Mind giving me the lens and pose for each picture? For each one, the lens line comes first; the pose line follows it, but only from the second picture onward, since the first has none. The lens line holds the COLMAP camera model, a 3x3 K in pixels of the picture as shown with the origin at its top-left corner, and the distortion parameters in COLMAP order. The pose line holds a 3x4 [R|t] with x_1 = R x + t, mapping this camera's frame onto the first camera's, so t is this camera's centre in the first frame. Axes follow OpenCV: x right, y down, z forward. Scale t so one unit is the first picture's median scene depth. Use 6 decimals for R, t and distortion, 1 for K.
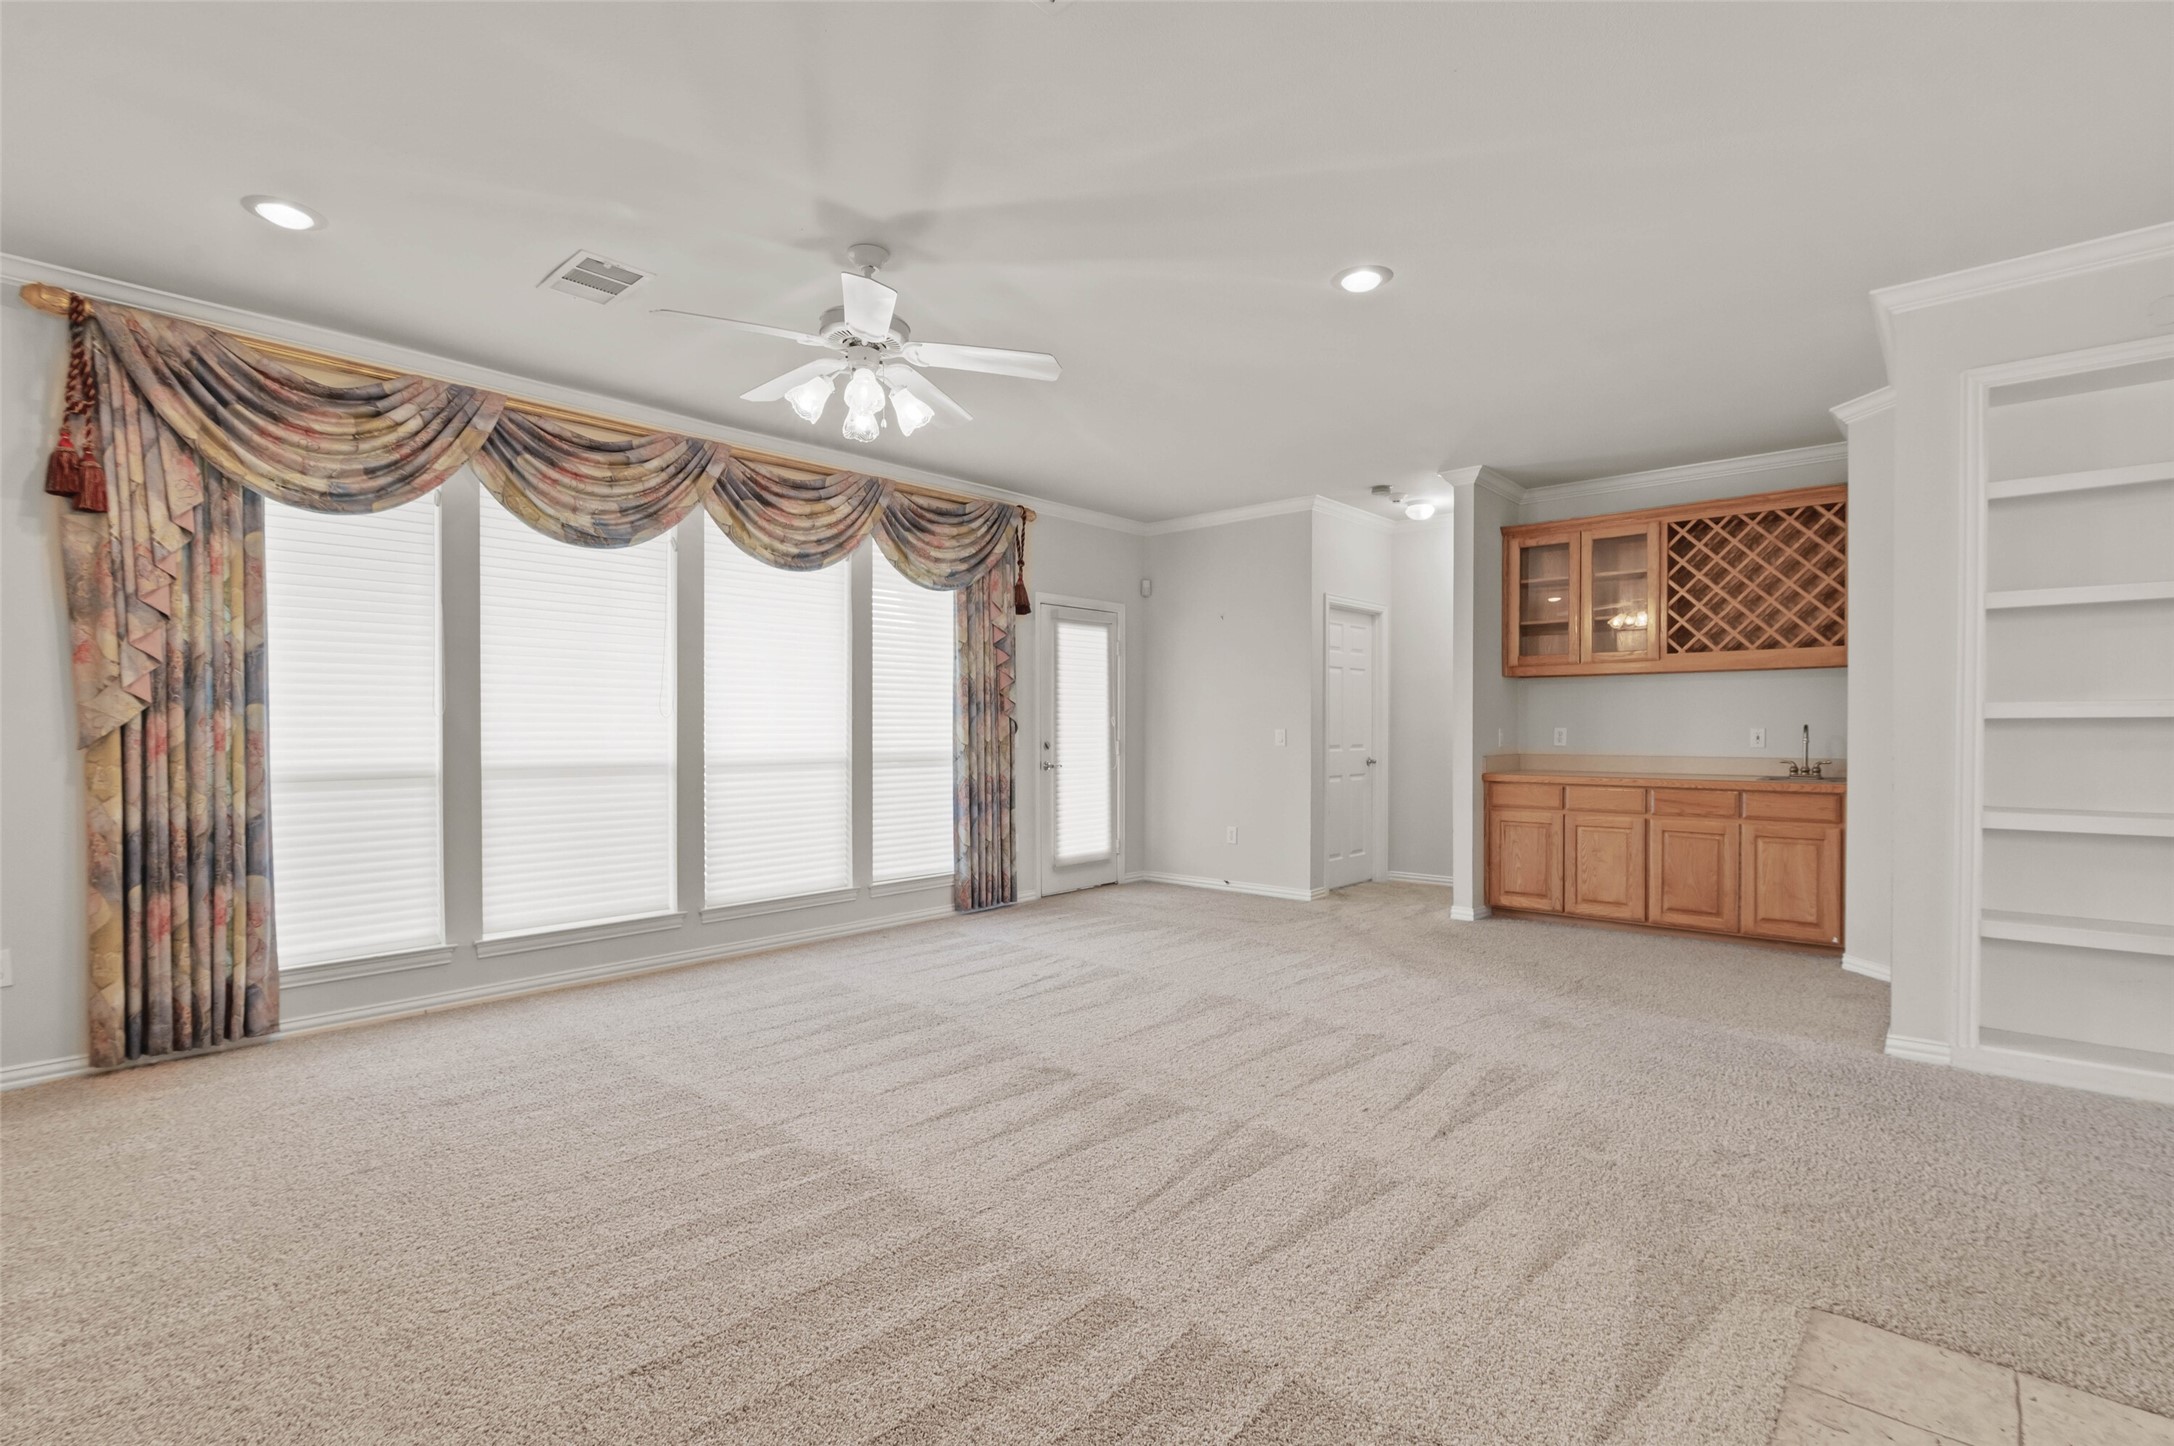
lens RADIAL K [[995.3, 0, 1095.4], [0, 995.3, 730.1], [0, 0, 1]] dist [-0.007633, -0.000659]
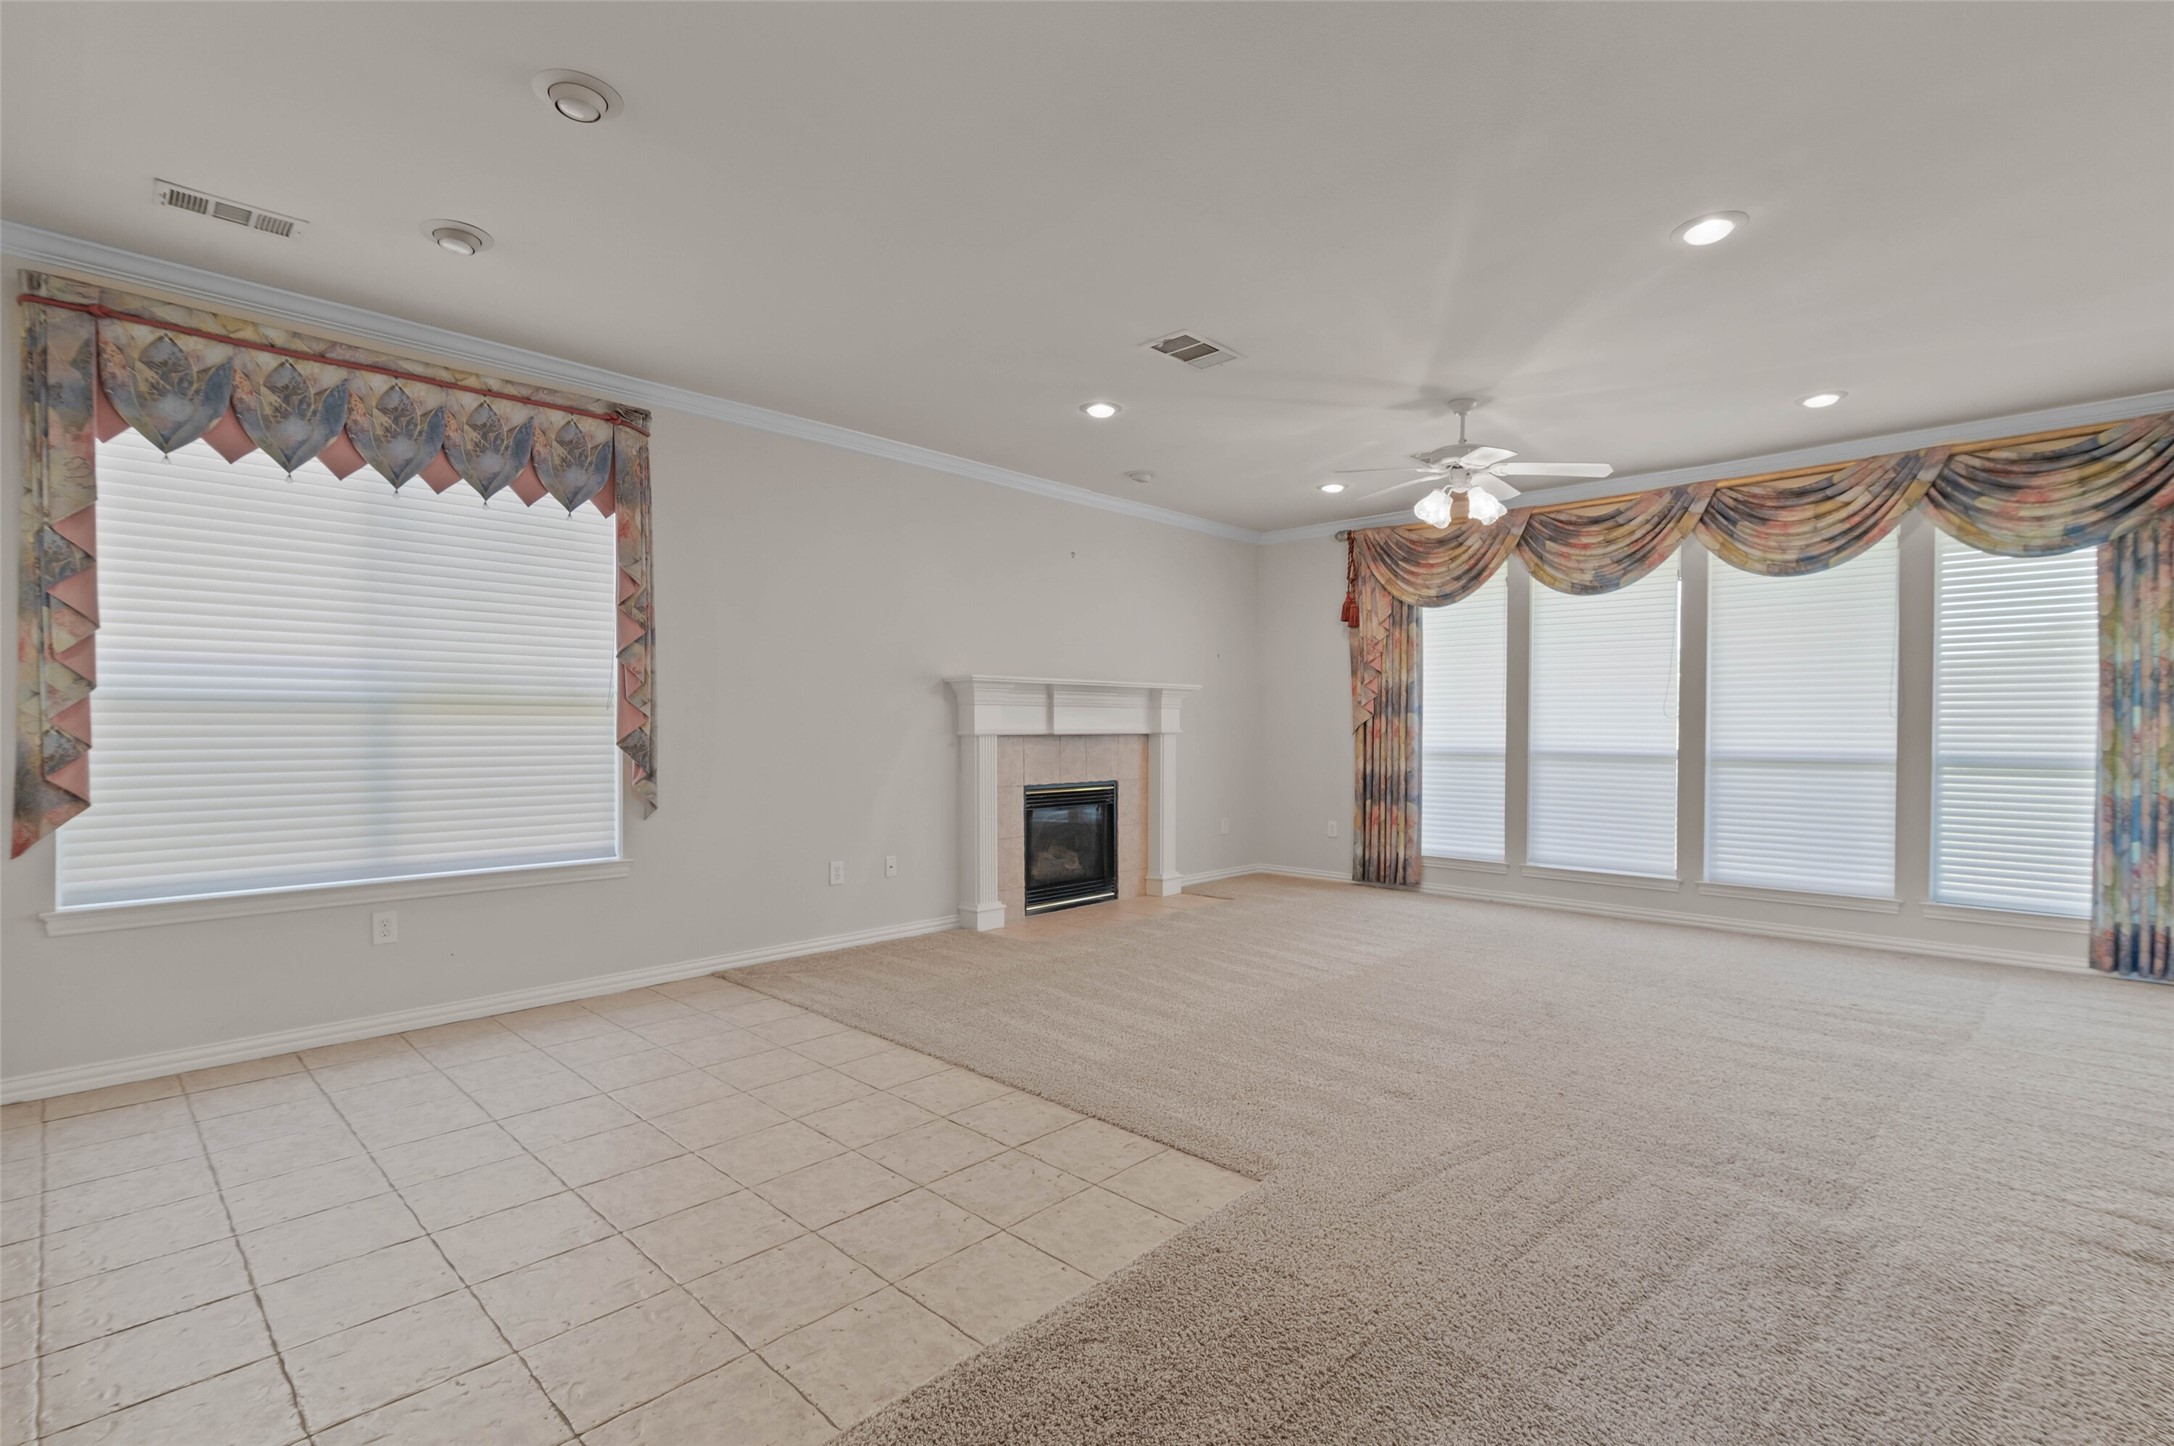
lens RADIAL K [[995.3, 0, 1095.4], [0, 995.3, 730.1], [0, 0, 1]] dist [-0.007633, -0.000659]
pose [[-0.023578, 0.006887, -0.999698, 0.968016], [-0.005288, 0.999961, 0.007014, -0.003724], [0.999708, 0.005452, -0.023540, 0.383130]]
